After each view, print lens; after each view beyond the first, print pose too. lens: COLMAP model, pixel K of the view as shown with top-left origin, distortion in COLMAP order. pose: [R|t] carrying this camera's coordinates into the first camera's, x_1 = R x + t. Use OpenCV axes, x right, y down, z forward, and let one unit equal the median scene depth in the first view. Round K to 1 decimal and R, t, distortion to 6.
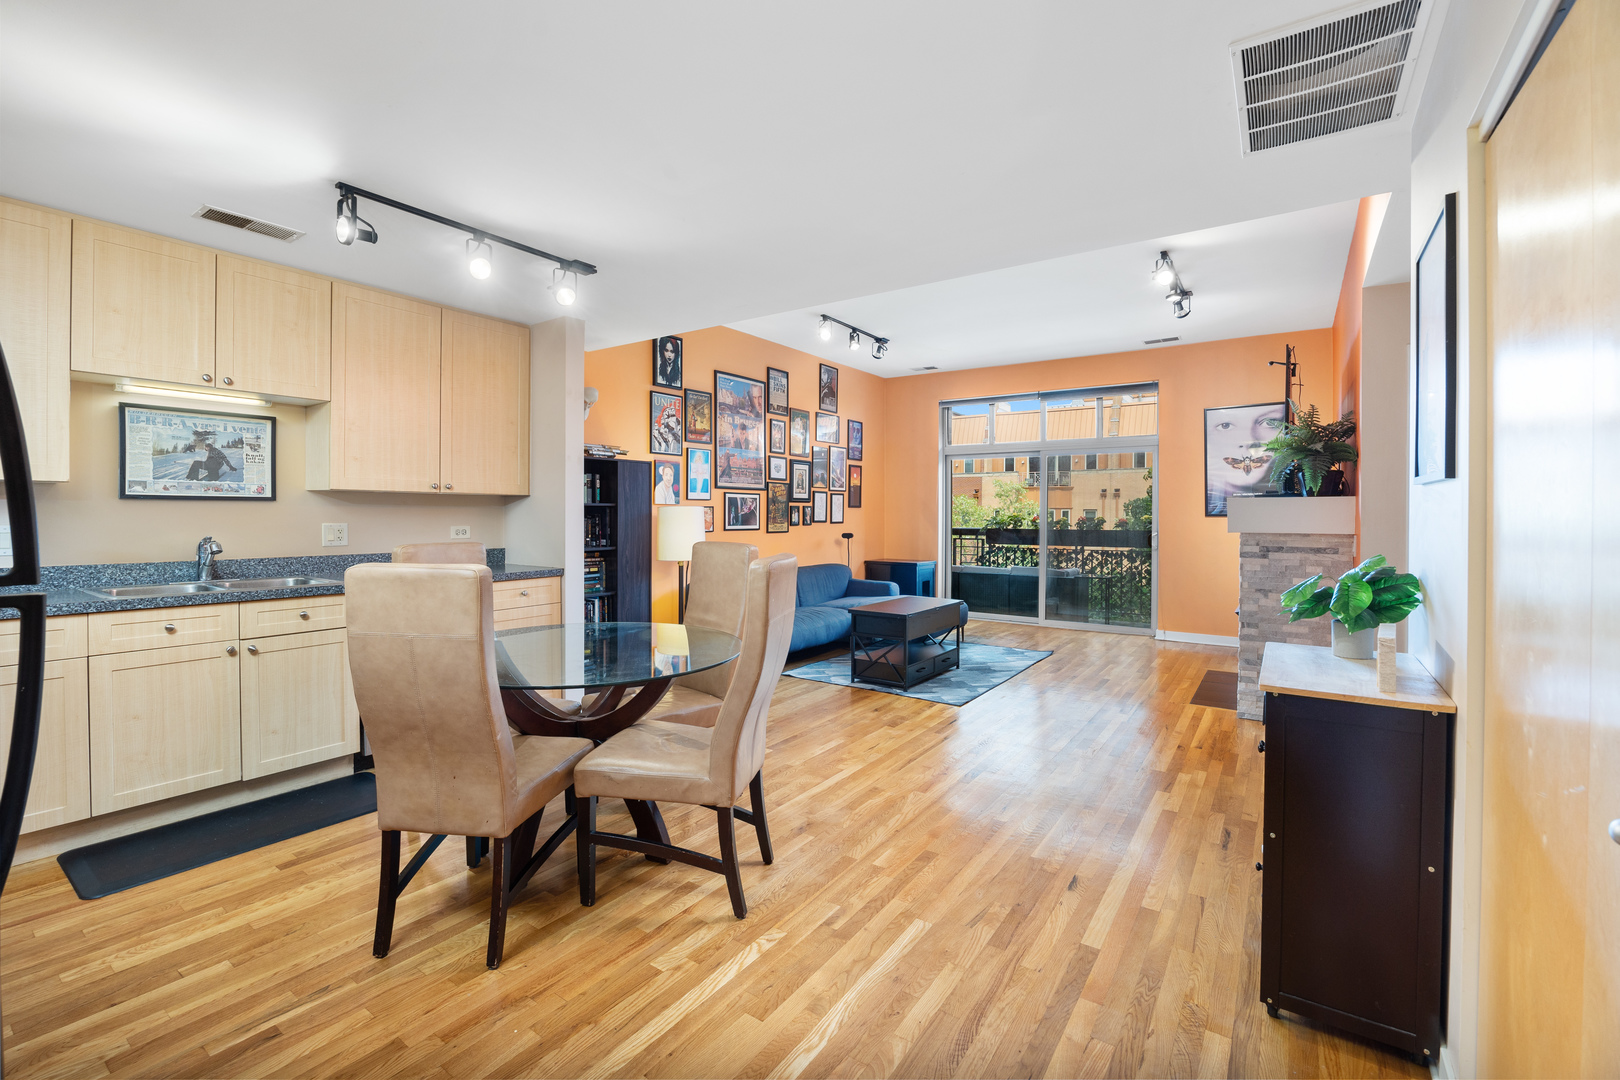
lens RADIAL K [[691.6, 0, 810.4], [0, 691.6, 520.6], [0, 0, 1]] dist [-0.022145, 0.000052]
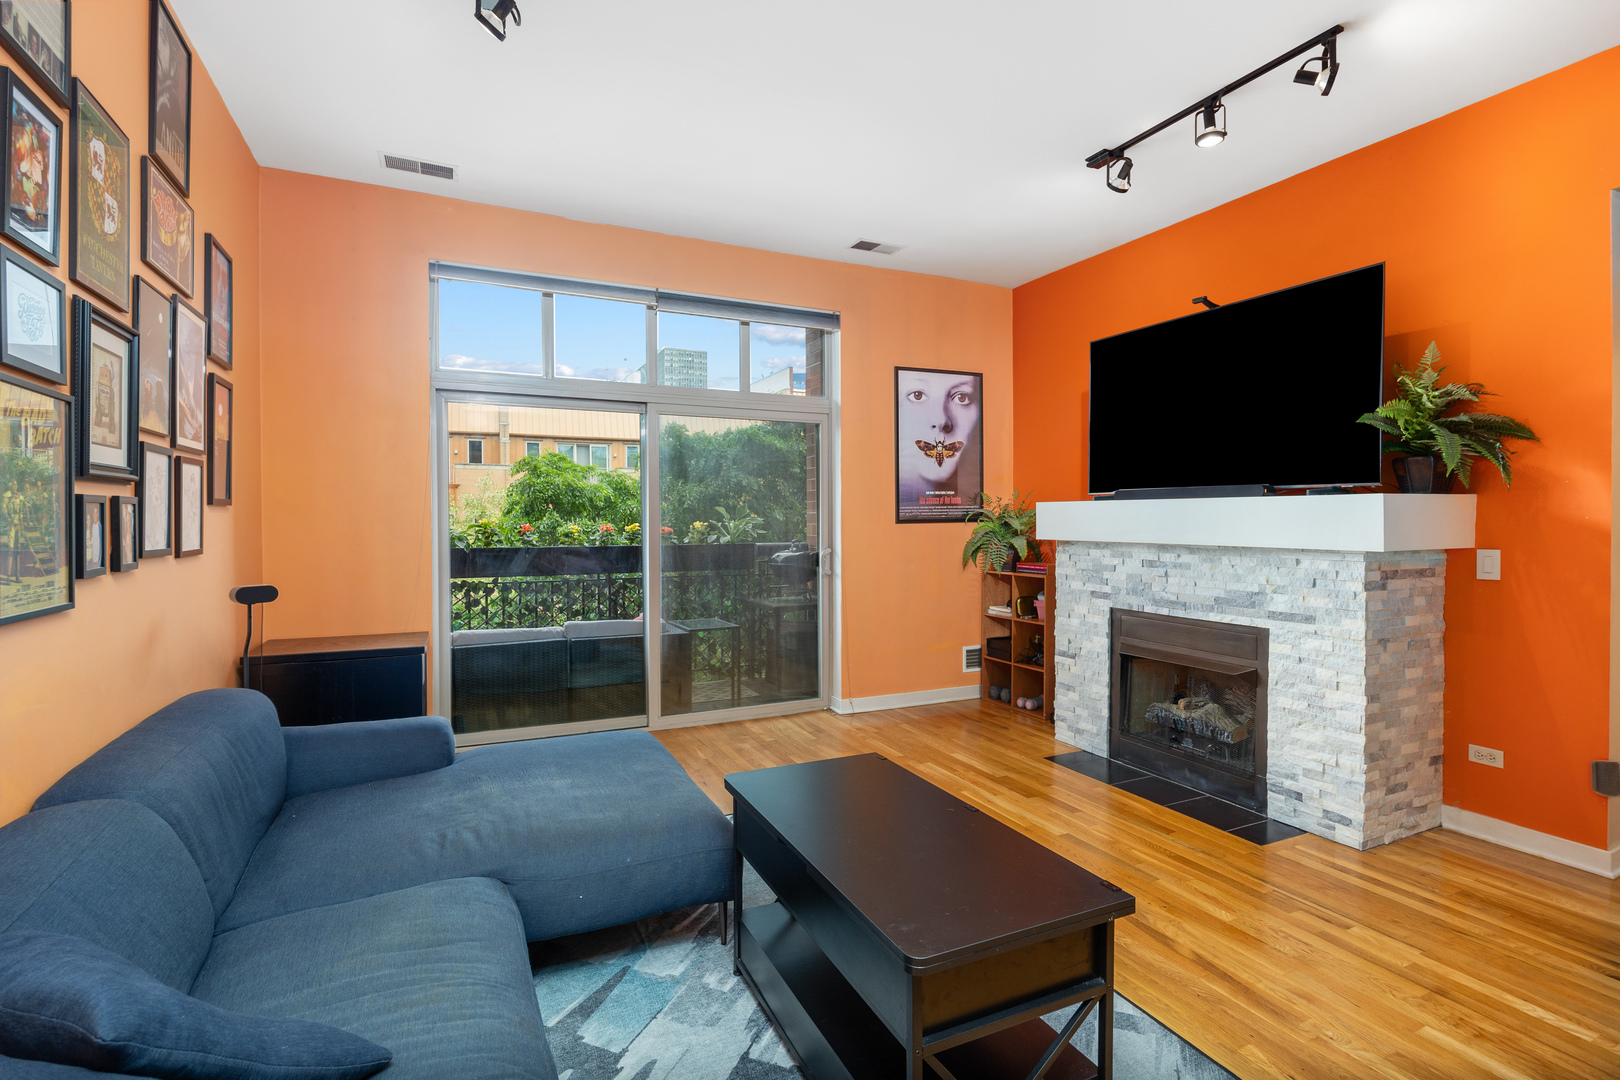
lens RADIAL K [[762.2, 0, 804.5], [0, 762.2, 533.1], [0, 0, 1]] dist [-0.001890, -0.000104]
pose [[0.501604, -0.020551, 0.864853, -0.157976], [0.013206, 0.999783, 0.016099, -0.011807], [-0.864997, 0.003346, 0.501766, 0.805022]]
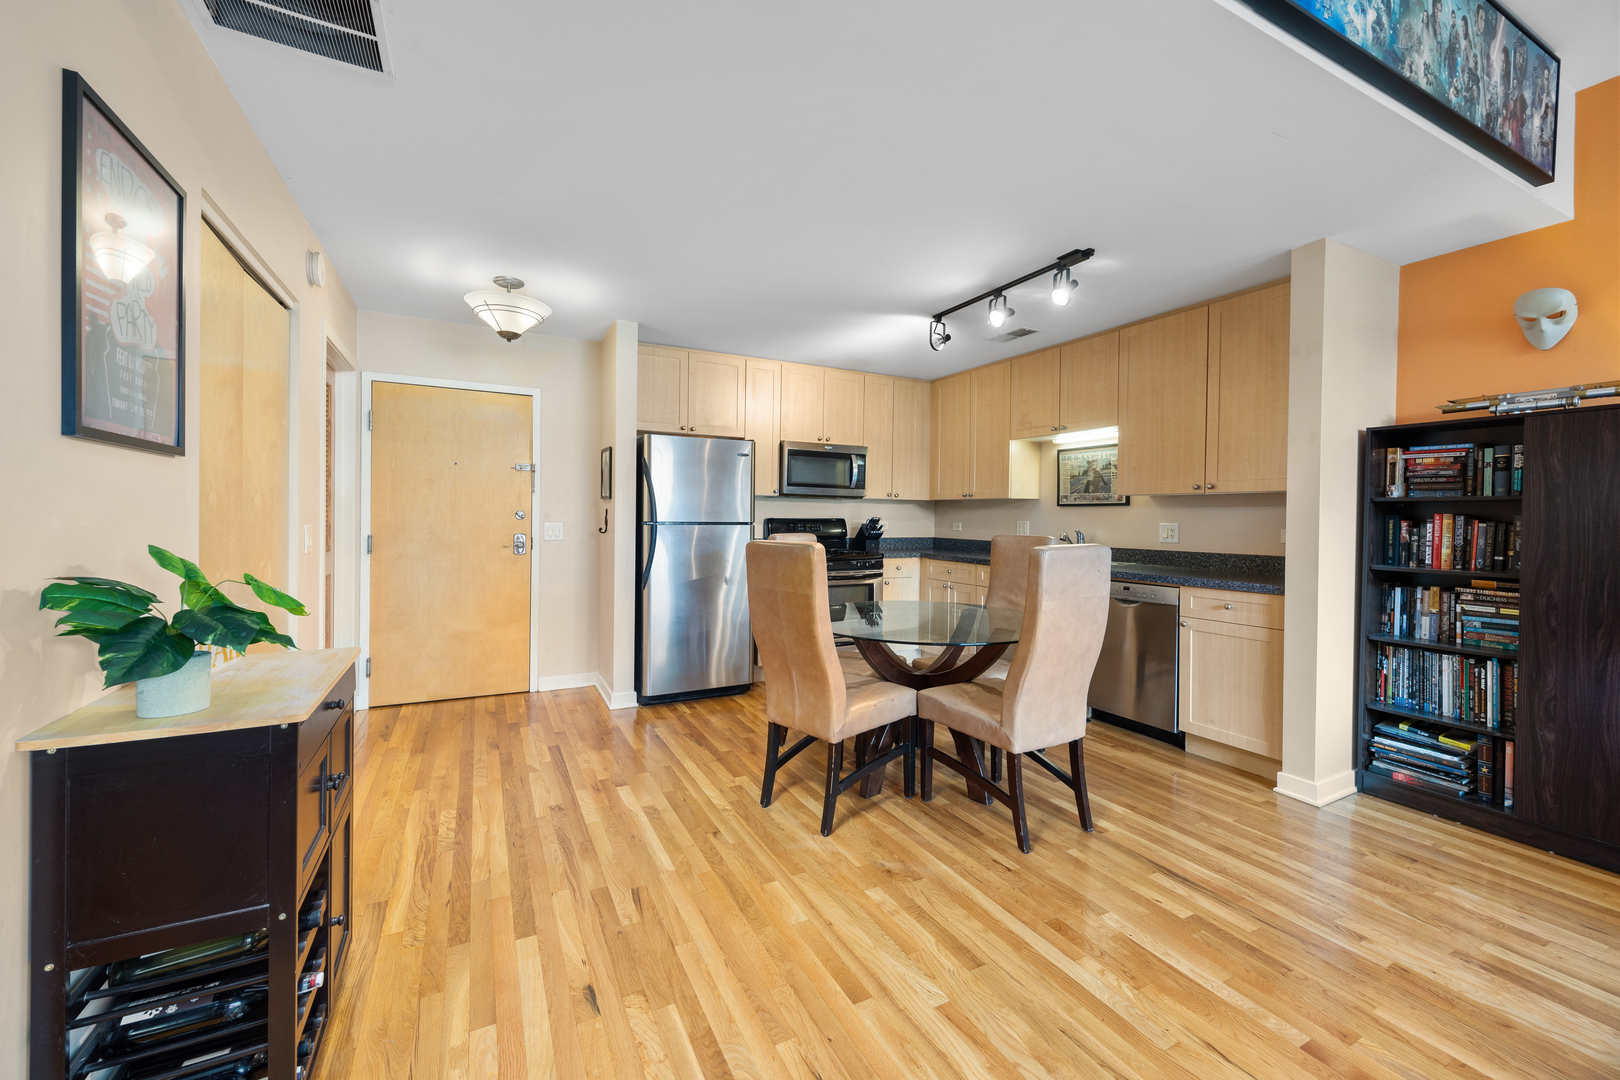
lens RADIAL K [[641.0, 0, 812.1], [0, 641.0, 523.0], [0, 0, 1]] dist [-0.000522, 0.000062]
pose [[-0.464303, -0.000563, -0.885676, 0.360587], [-0.020120, 0.999748, 0.009912, 0.003069], [0.885448, 0.022422, -0.464198, 0.619119]]
